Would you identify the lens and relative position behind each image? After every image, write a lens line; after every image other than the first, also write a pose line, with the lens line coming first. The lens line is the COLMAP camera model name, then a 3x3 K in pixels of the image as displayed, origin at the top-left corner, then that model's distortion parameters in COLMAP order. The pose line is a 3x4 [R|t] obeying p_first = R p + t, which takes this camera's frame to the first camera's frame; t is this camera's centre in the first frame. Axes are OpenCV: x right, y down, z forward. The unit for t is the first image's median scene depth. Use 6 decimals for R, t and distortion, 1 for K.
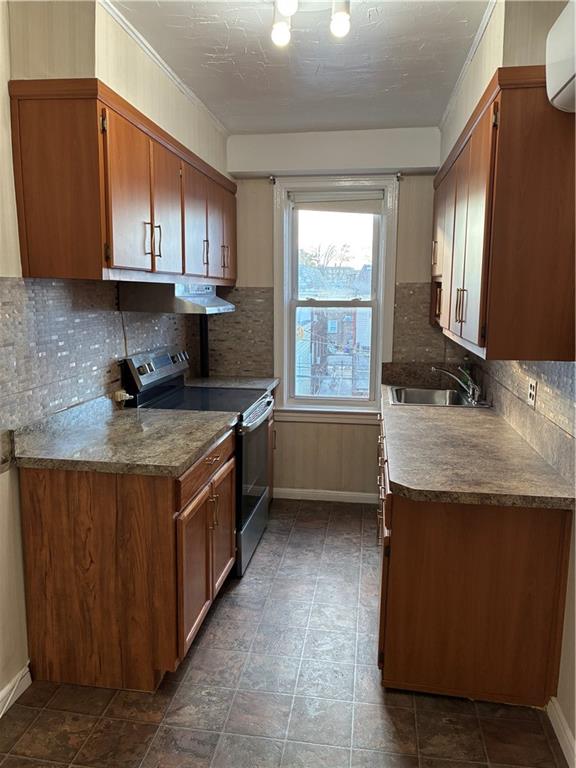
lens RADIAL K [[622.3, 0, 290.9], [0, 622.3, 382.8], [0, 0, 1]] dist [0.001348, 0.043548]
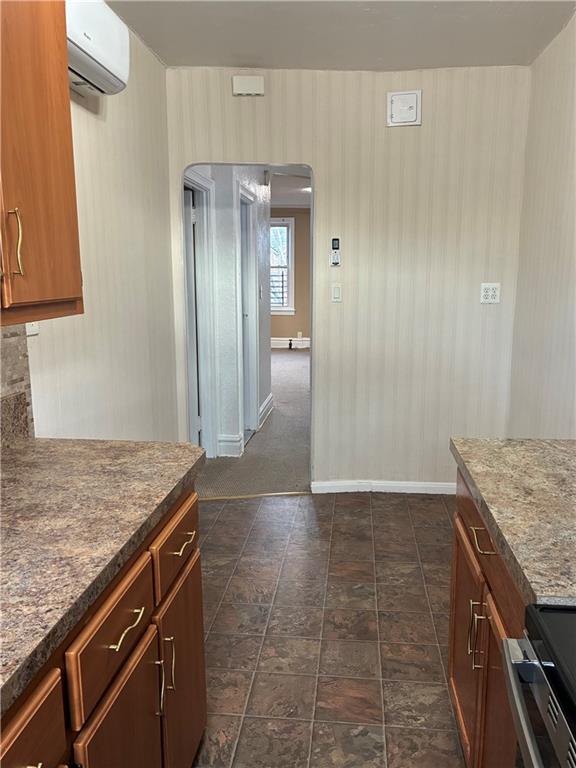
lens RADIAL K [[622.3, 0, 292.2], [0, 622.3, 381.6], [0, 0, 1]] dist [0.001348, 0.043548]
pose [[-0.999374, 0.000222, -0.035379, 0.065927], [-0.010976, 0.948701, 0.315985, -0.201437], [0.033635, 0.316175, -0.948104, 1.715655]]
